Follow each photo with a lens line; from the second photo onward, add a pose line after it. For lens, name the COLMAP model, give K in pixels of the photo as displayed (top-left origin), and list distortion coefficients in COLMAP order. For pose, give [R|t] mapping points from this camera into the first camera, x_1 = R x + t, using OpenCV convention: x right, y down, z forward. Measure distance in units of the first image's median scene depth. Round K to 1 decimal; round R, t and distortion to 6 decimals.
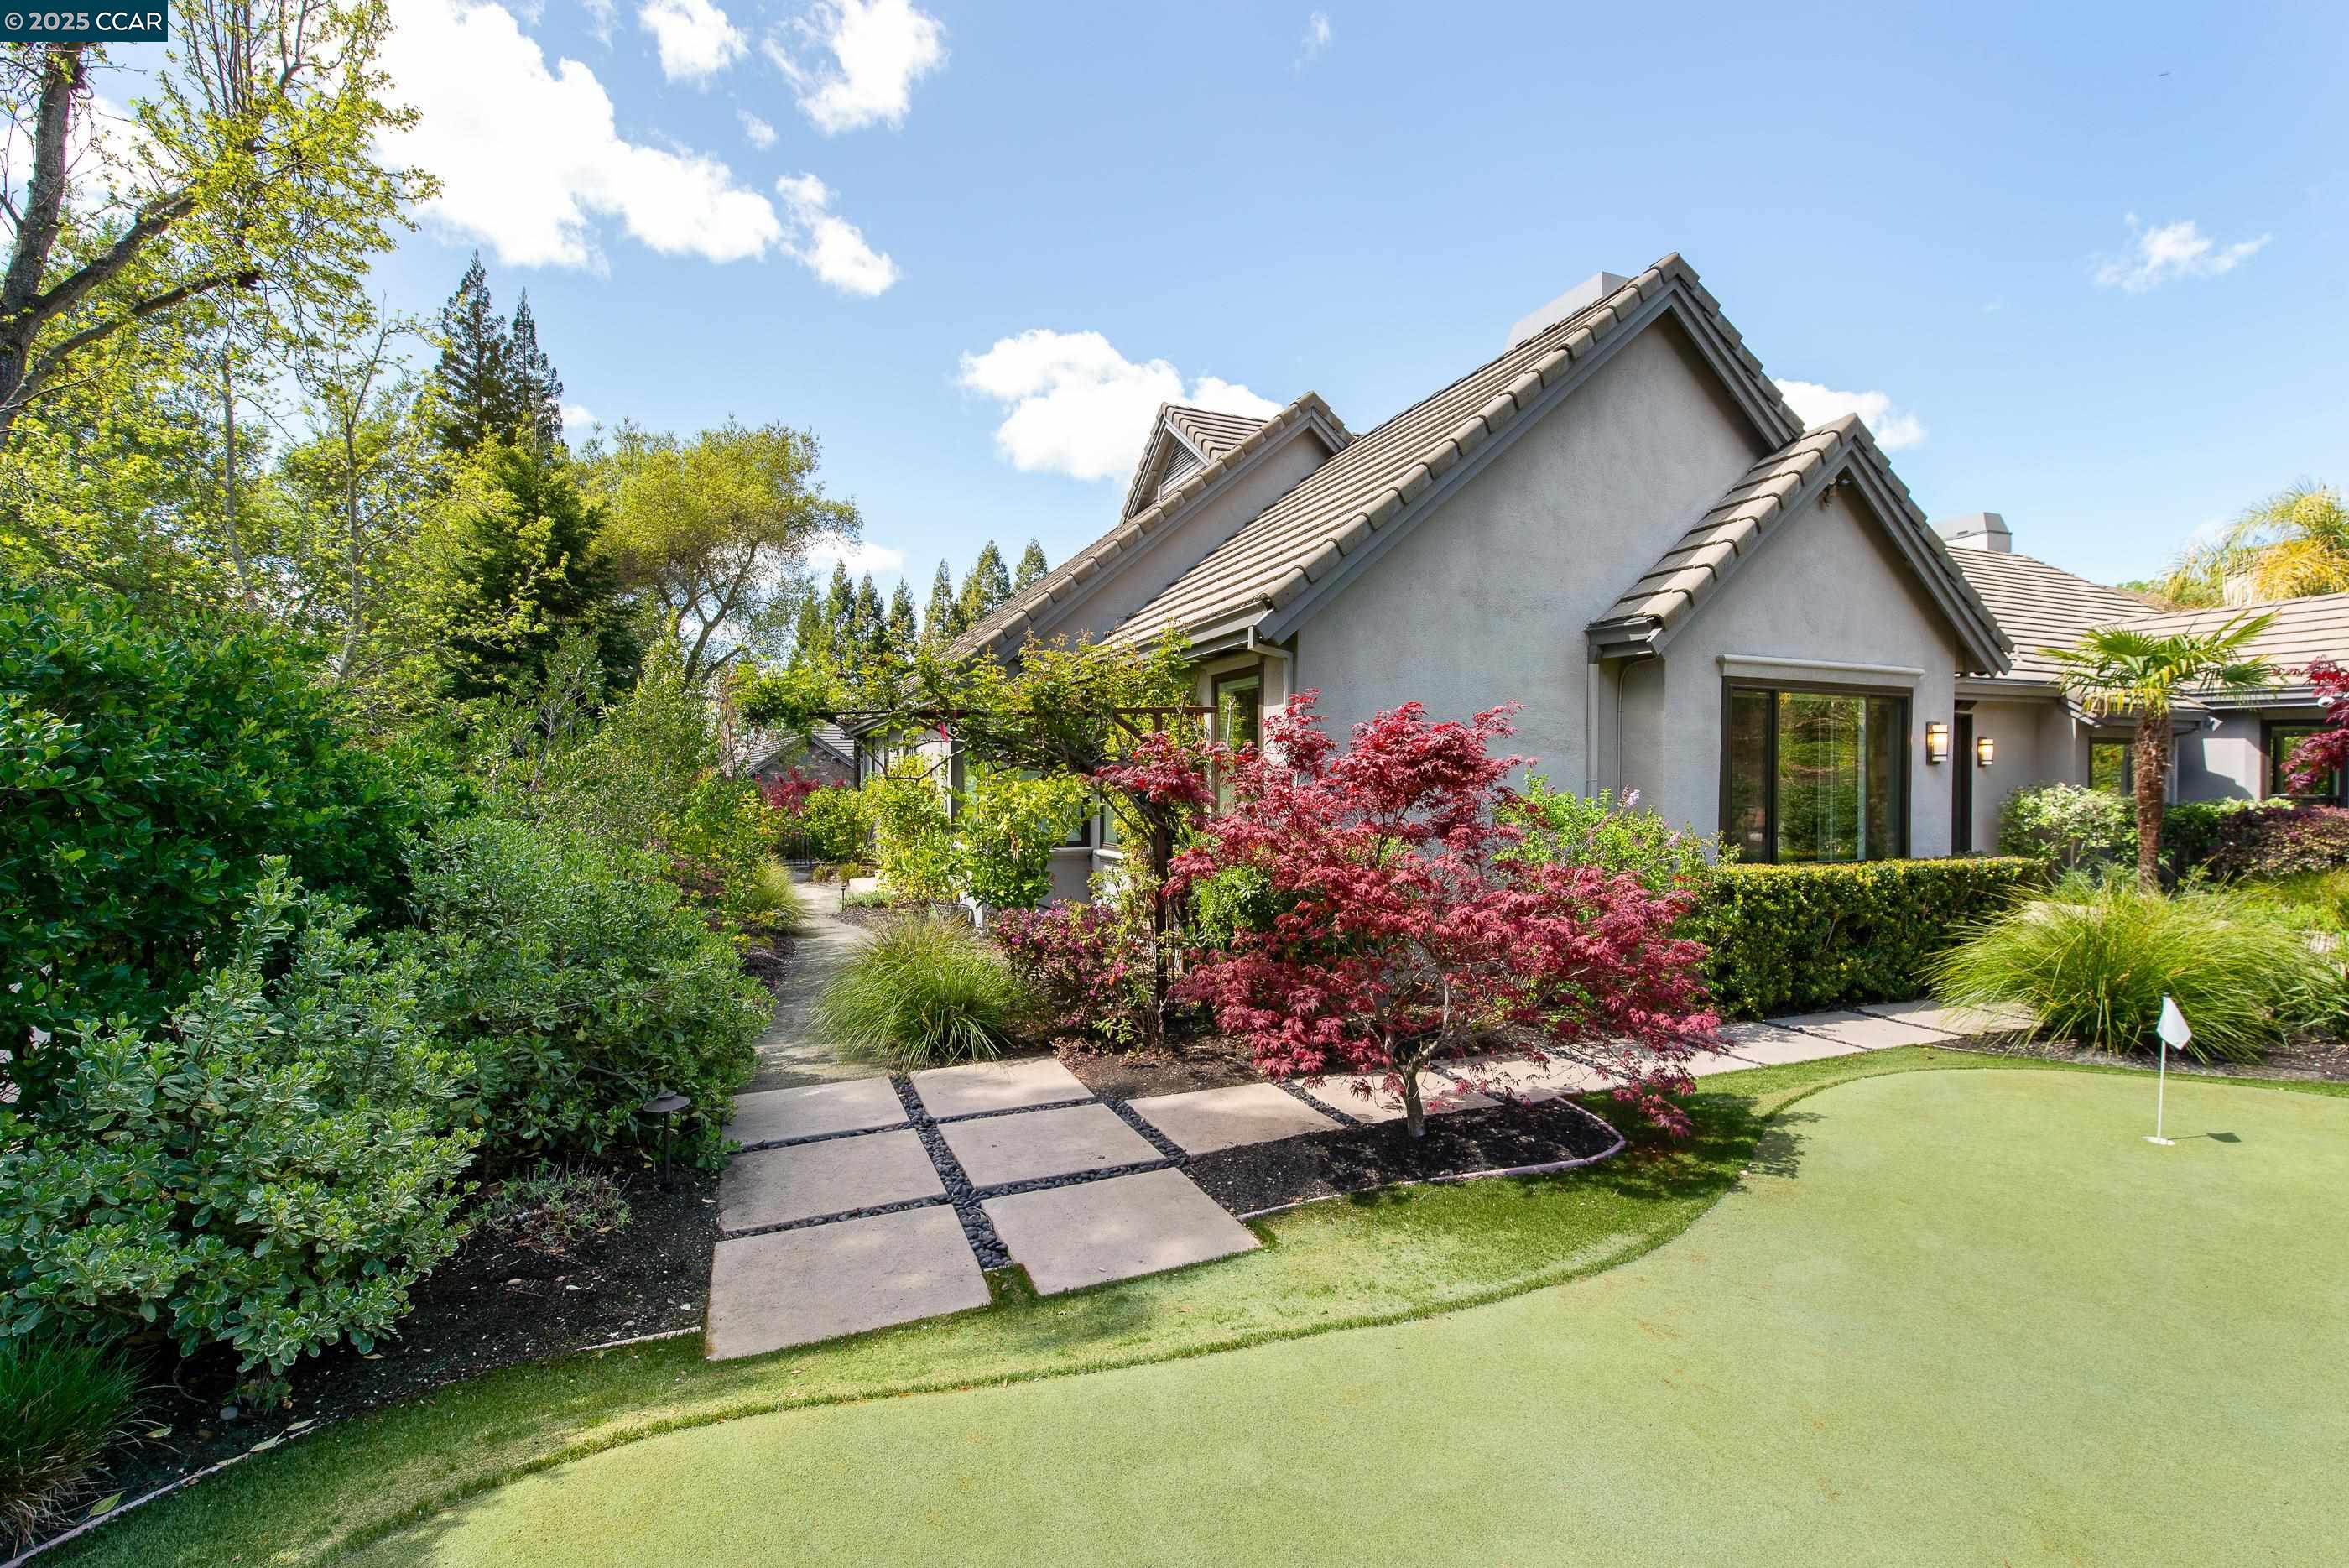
lens RADIAL K [[984.1, 0, 1183.5], [0, 984.1, 745.5], [0, 0, 1]] dist [-0.009005, -0.000251]
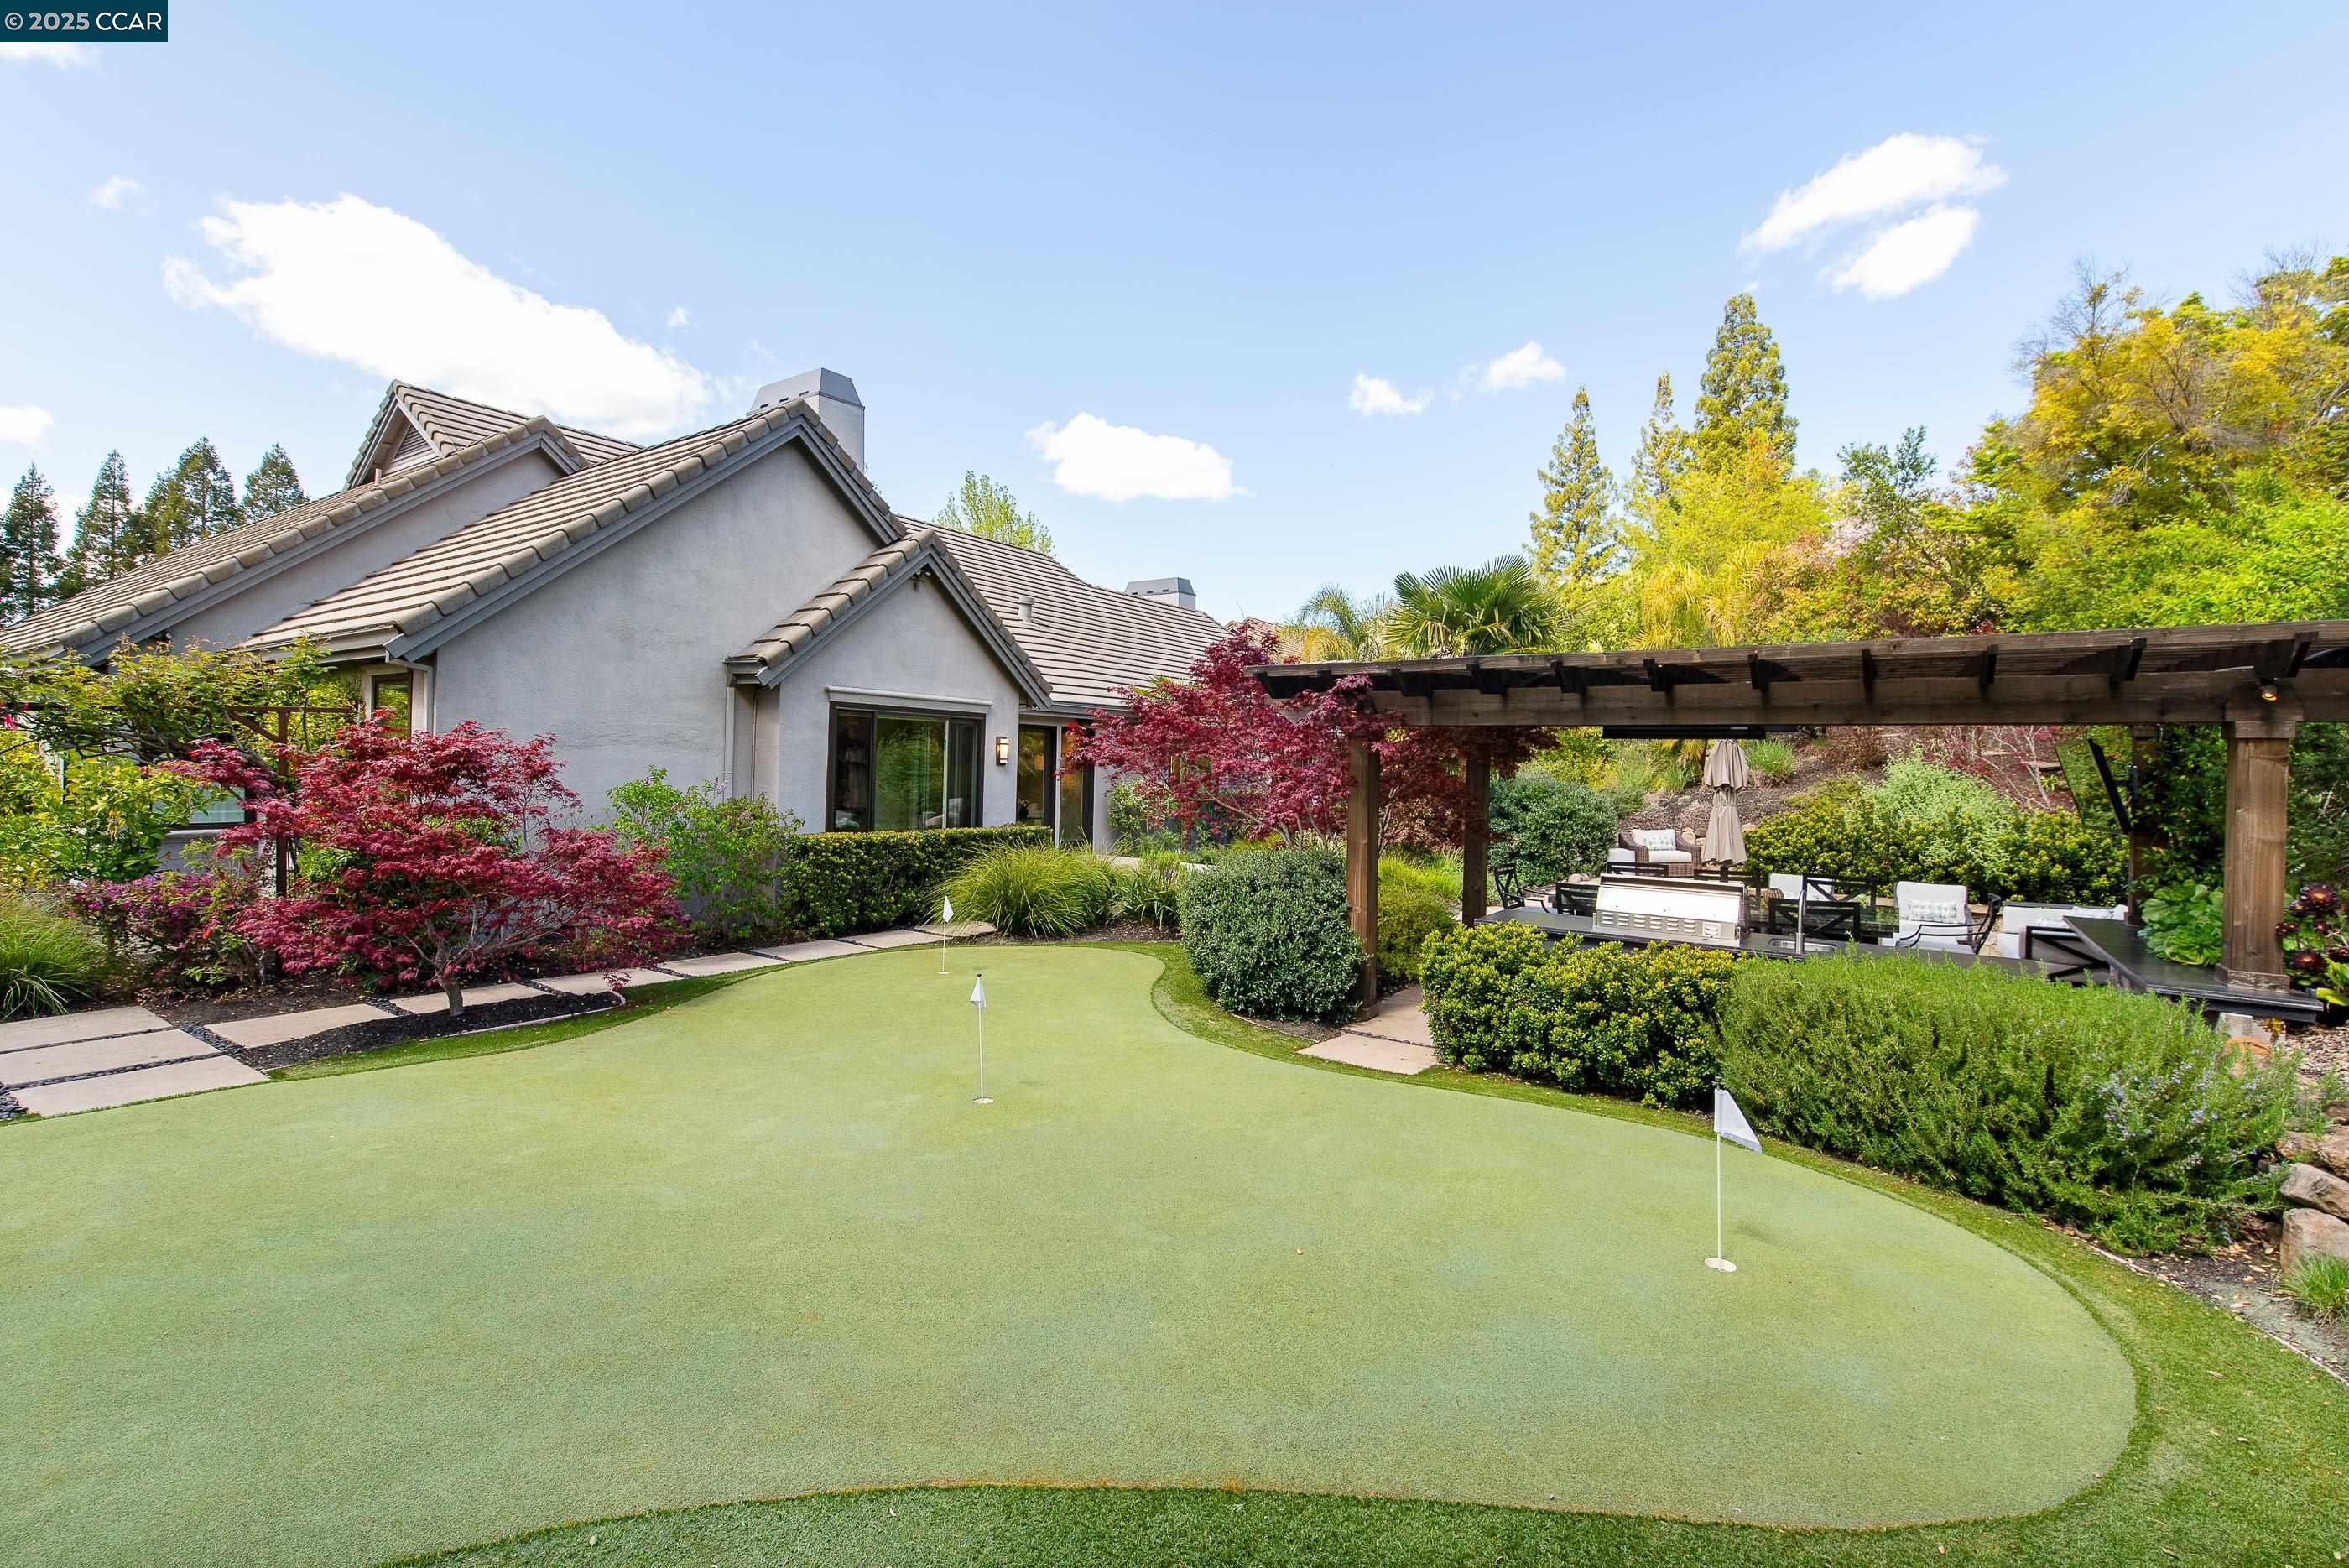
lens RADIAL K [[984.1, 0, 1183.5], [0, 984.1, 745.5], [0, 0, 1]] dist [-0.009005, -0.000251]
pose [[0.830553, 0.031192, 0.556066, 0.184003], [-0.041964, 0.999097, 0.006636, -0.037467], [-0.555357, -0.028846, 0.831112, -0.477171]]
